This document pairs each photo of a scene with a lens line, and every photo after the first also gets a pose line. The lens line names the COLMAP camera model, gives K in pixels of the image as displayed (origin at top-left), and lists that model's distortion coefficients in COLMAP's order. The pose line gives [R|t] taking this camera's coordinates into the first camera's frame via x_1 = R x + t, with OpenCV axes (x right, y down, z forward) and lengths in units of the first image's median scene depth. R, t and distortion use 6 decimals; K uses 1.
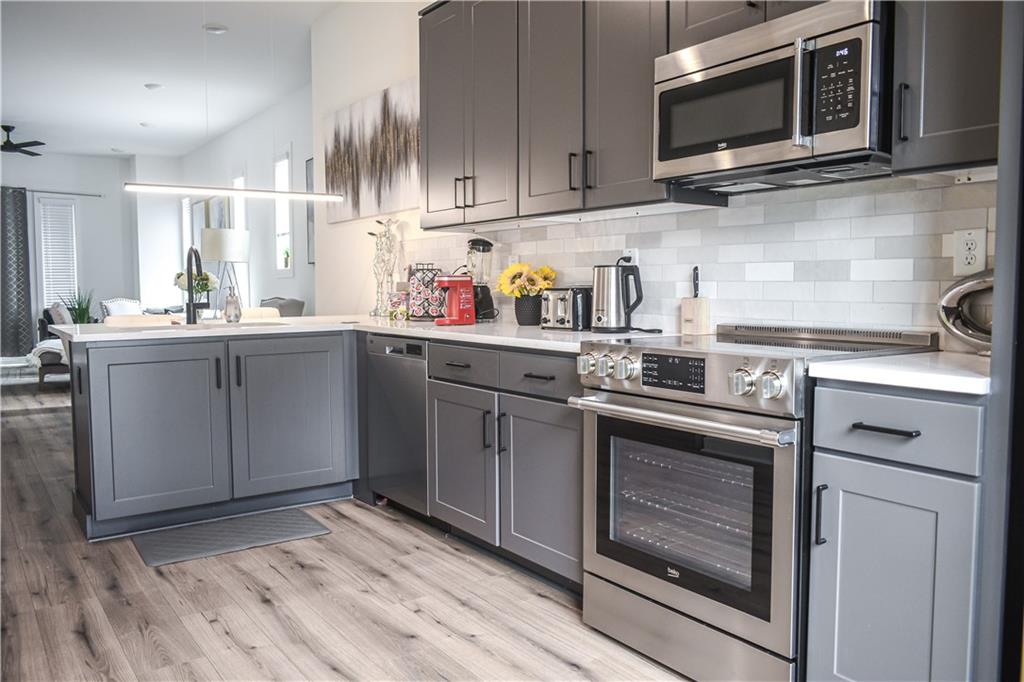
lens RADIAL K [[786.9, 0, 511.7], [0, 786.9, 341.5], [0, 0, 1]] dist [-0.025154, 0.013853]
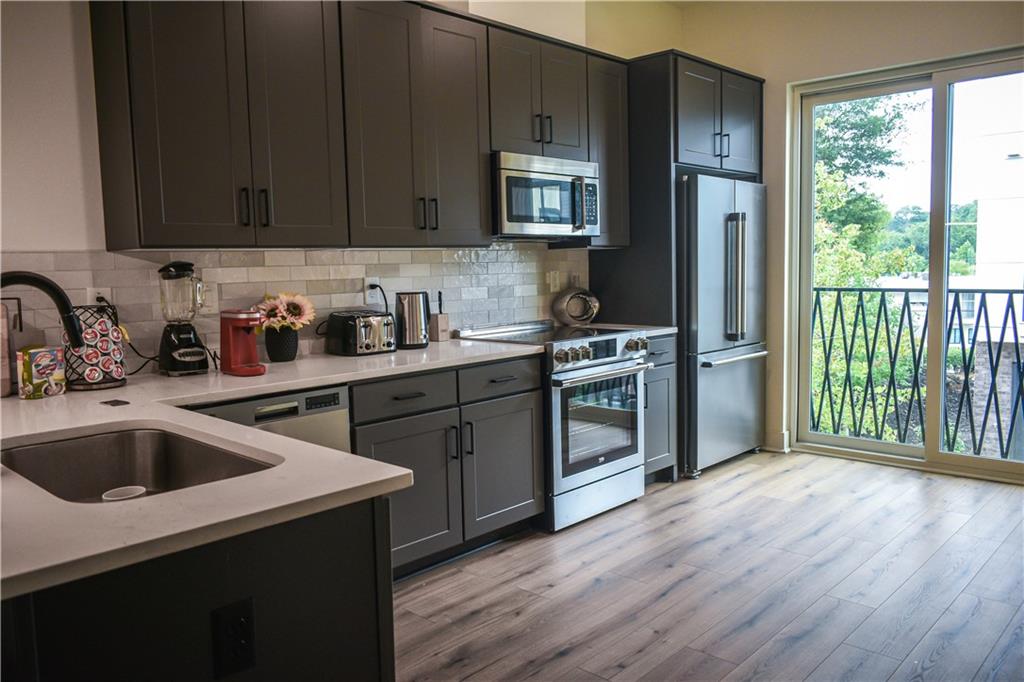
lens RADIAL K [[786.9, 0, 512.2], [0, 786.9, 340.4], [0, 0, 1]] dist [-0.025154, 0.013853]
pose [[-0.191048, -0.088779, 0.977558, -1.148354], [0.091997, 0.989898, 0.107879, -0.147719], [-0.977260, 0.110542, -0.180951, 1.138959]]
